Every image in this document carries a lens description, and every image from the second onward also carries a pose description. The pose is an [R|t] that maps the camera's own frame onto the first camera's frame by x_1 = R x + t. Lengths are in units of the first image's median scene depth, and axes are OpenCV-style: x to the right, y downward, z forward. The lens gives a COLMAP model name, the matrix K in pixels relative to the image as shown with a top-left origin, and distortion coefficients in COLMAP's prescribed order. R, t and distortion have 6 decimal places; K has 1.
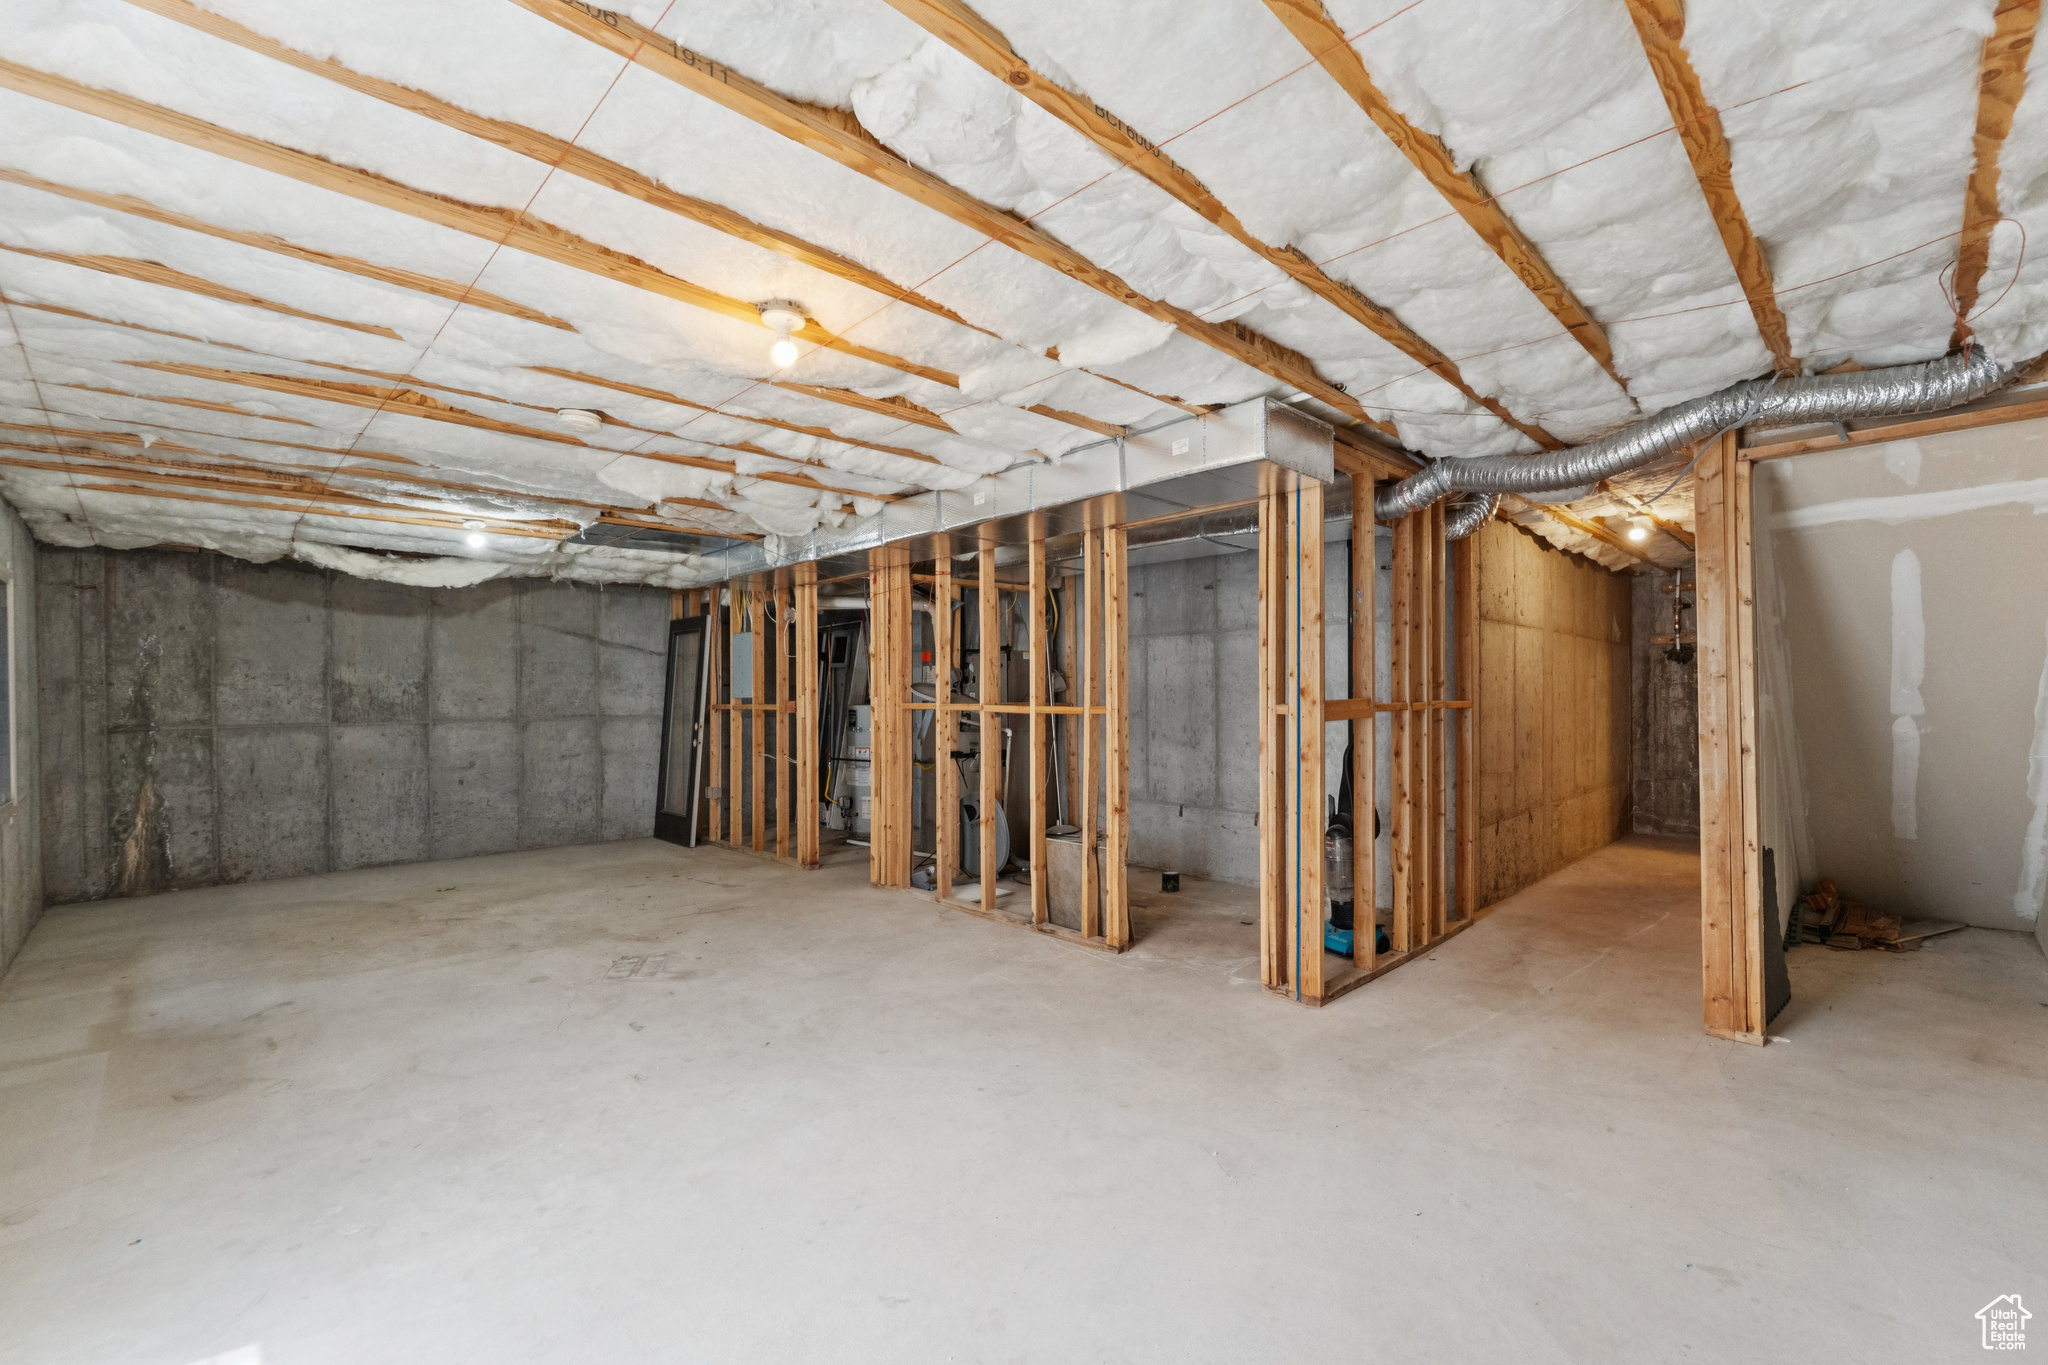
lens RADIAL K [[847.9, 0, 1024.0], [0, 847.9, 682.5], [0, 0, 1]] dist [-0.001577, -0.000170]
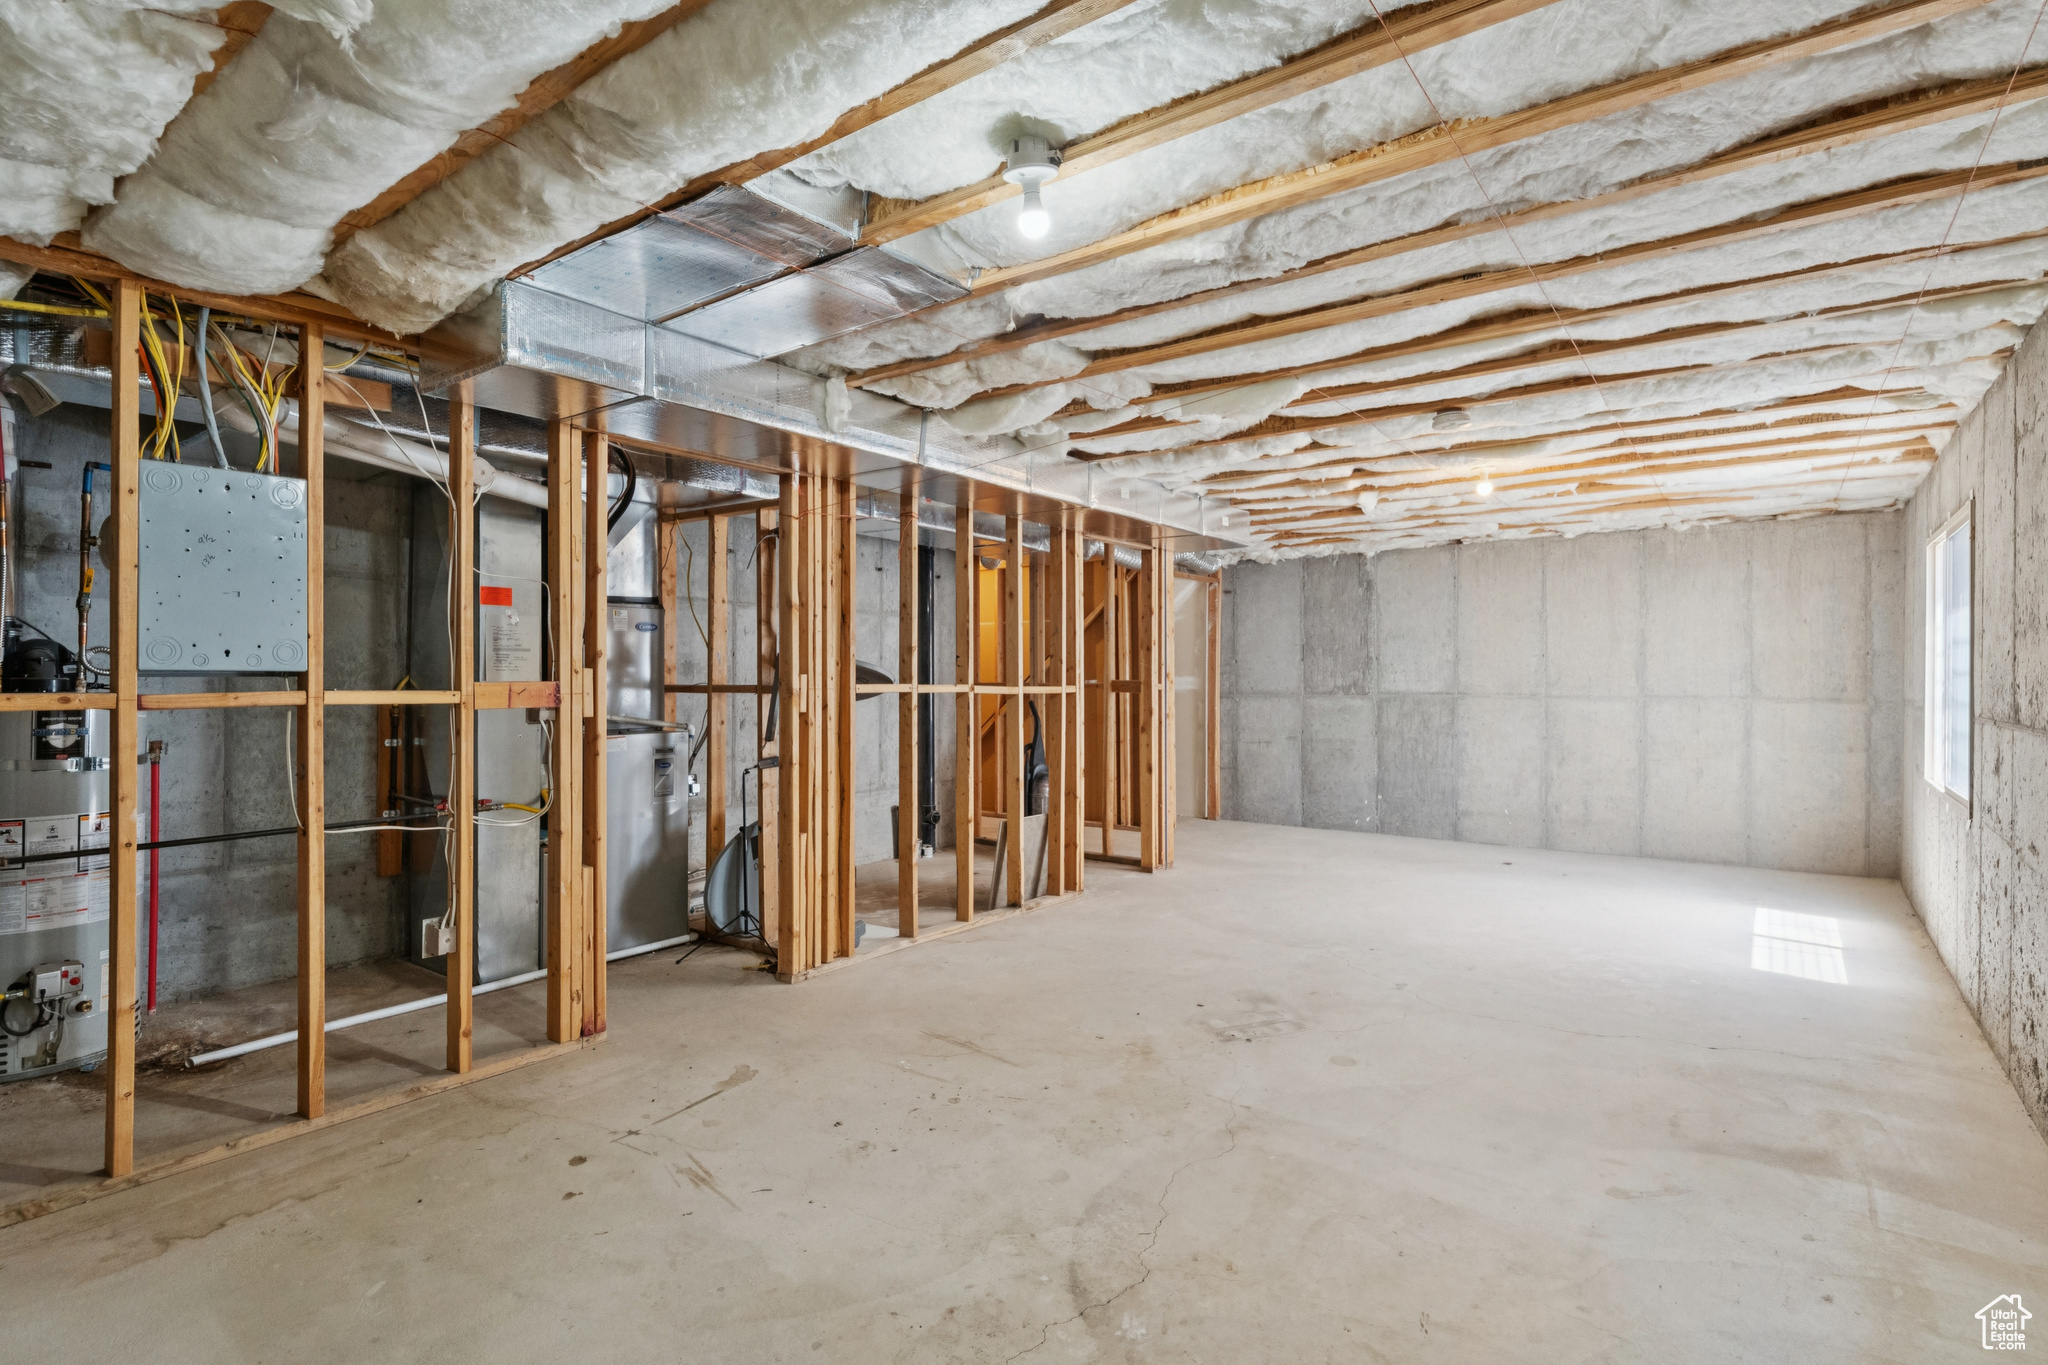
lens RADIAL K [[1025.7, 0, 1024.0], [0, 1025.7, 682.5], [0, 0, 1]] dist [-0.001523, -0.000110]
pose [[-0.152782, 0.000280, 0.988260, -1.290381], [-0.019853, 0.999797, -0.003353, 0.029419], [-0.988060, -0.020132, -0.152745, 1.298663]]
